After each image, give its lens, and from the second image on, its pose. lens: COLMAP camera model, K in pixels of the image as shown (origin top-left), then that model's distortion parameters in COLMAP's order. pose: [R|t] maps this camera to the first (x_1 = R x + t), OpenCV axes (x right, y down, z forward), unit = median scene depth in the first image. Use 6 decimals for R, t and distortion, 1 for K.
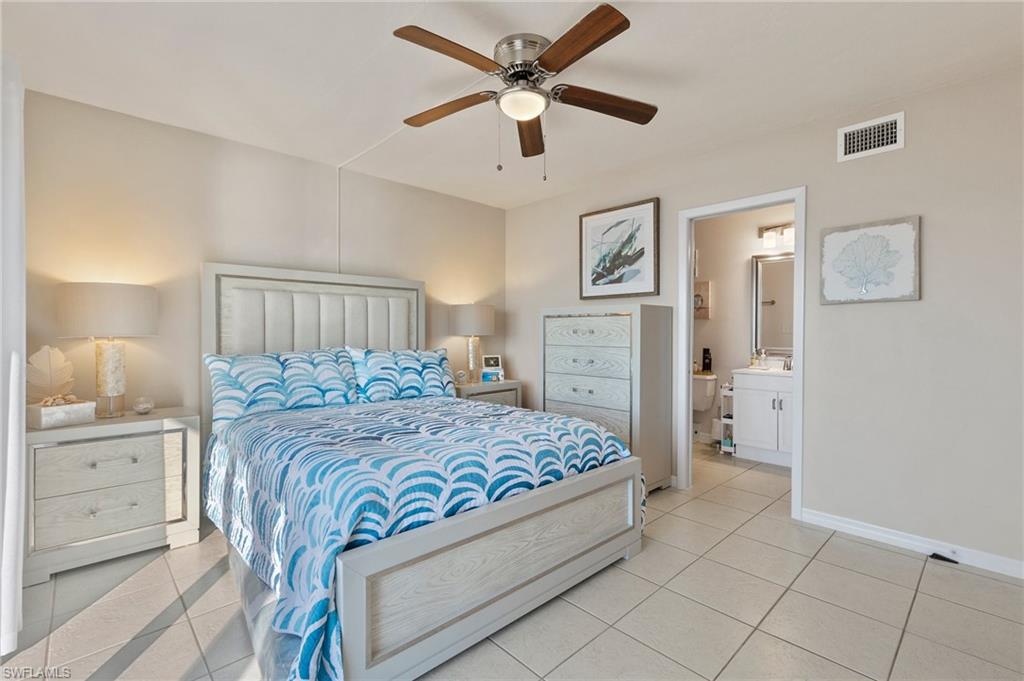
lens RADIAL K [[461.2, 0, 503.6], [0, 461.2, 336.1], [0, 0, 1]] dist [0.005625, -0.001772]
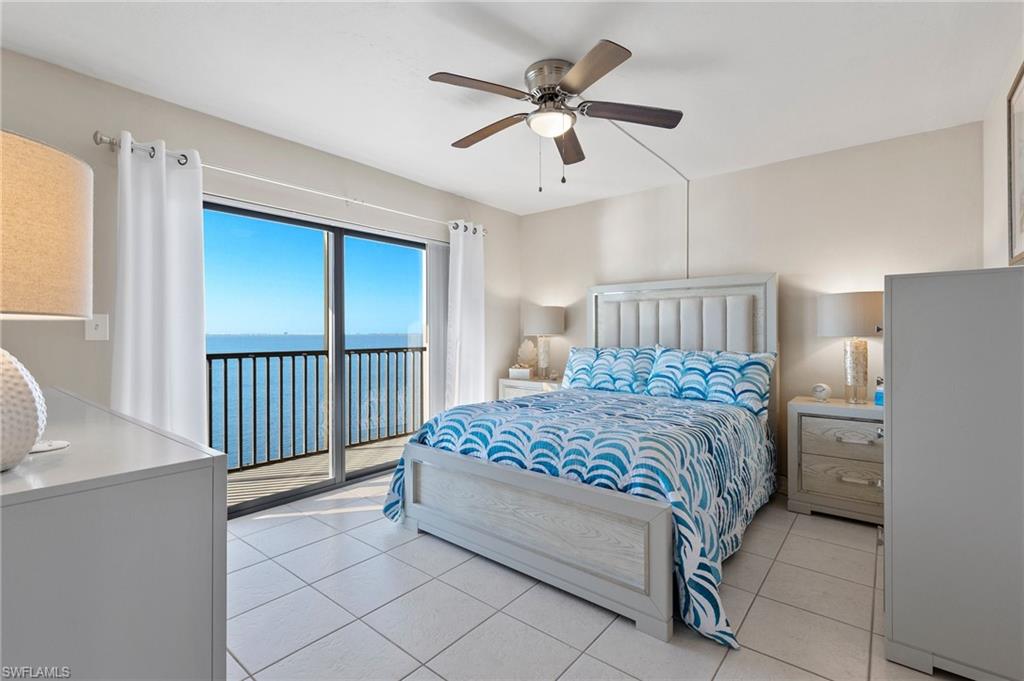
lens RADIAL K [[461.2, 0, 532.2], [0, 461.2, 344.6], [0, 0, 1]] dist [0.005625, -0.001772]
pose [[0.151600, 0.021062, -0.988217, 0.989640], [-0.012328, 0.999735, 0.019416, 0.004215], [0.988365, 0.009239, 0.151820, 0.711783]]
